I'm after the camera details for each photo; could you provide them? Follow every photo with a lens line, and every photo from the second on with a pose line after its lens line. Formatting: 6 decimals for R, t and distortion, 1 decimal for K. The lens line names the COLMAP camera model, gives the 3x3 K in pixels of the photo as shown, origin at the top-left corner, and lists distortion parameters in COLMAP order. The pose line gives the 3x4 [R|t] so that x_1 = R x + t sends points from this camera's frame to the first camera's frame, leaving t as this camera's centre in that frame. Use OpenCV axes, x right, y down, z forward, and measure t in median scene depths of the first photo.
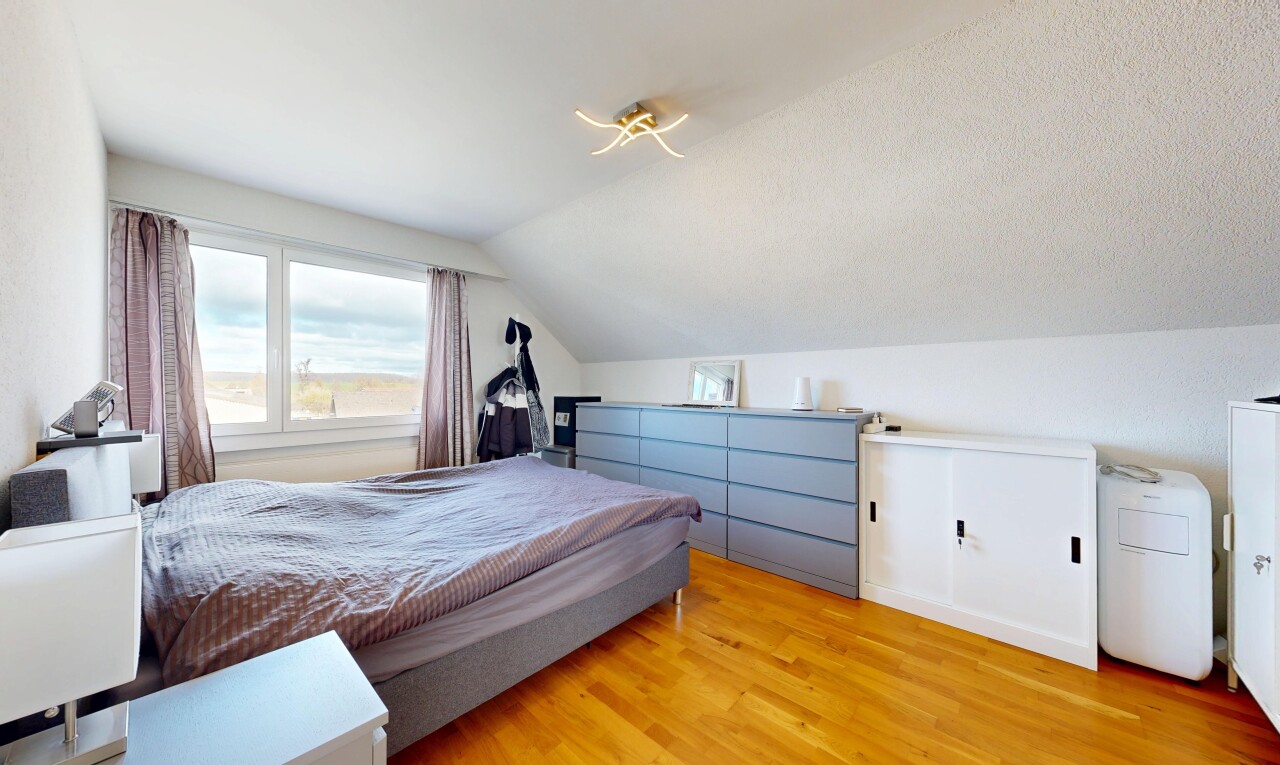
lens RADIAL K [[432.6, 0, 640.0], [0, 432.6, 382.5], [0, 0, 1]] dist [0.000273, 0.000035]
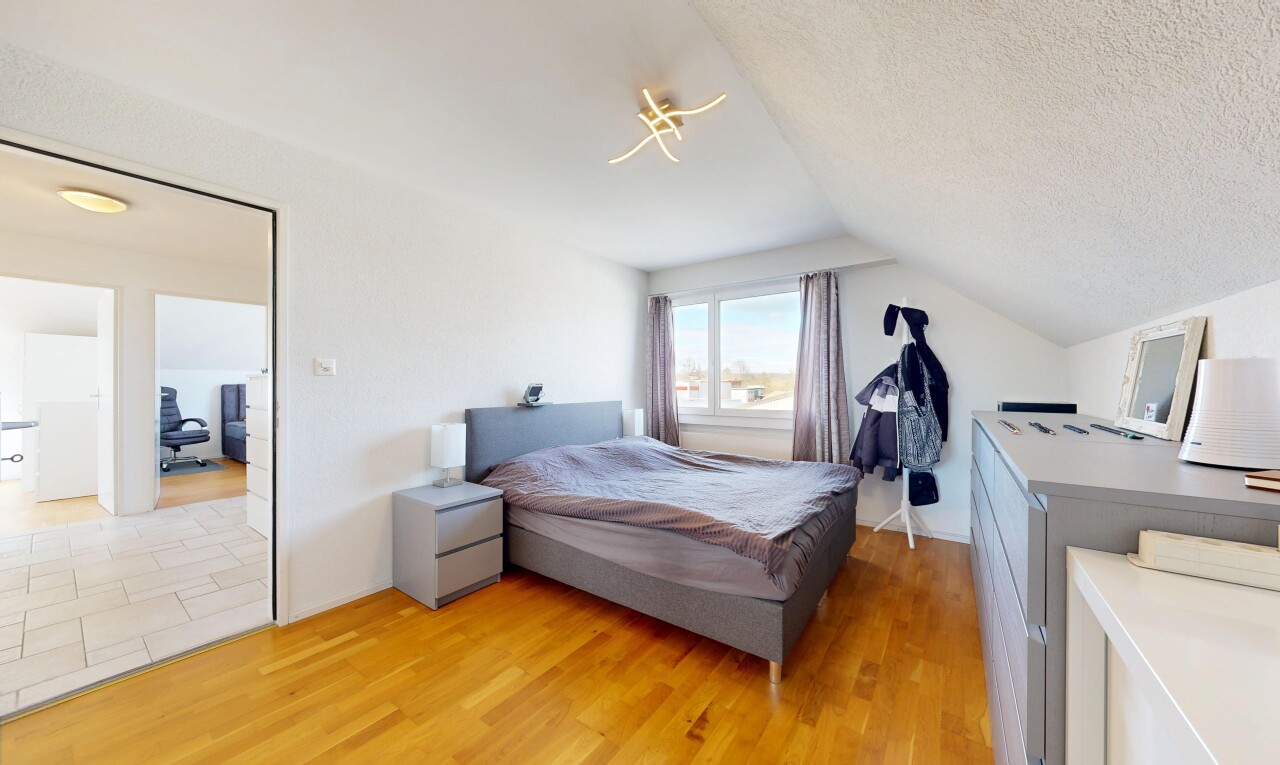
lens RADIAL K [[432.6, 0, 640.0], [0, 432.6, 382.5], [0, 0, 1]] dist [0.000273, 0.000035]
pose [[0.119099, -0.005619, -0.992867, 0.717365], [0.006120, 0.999969, -0.004925, 0.004715], [0.992864, -0.005490, 0.119129, 0.621631]]
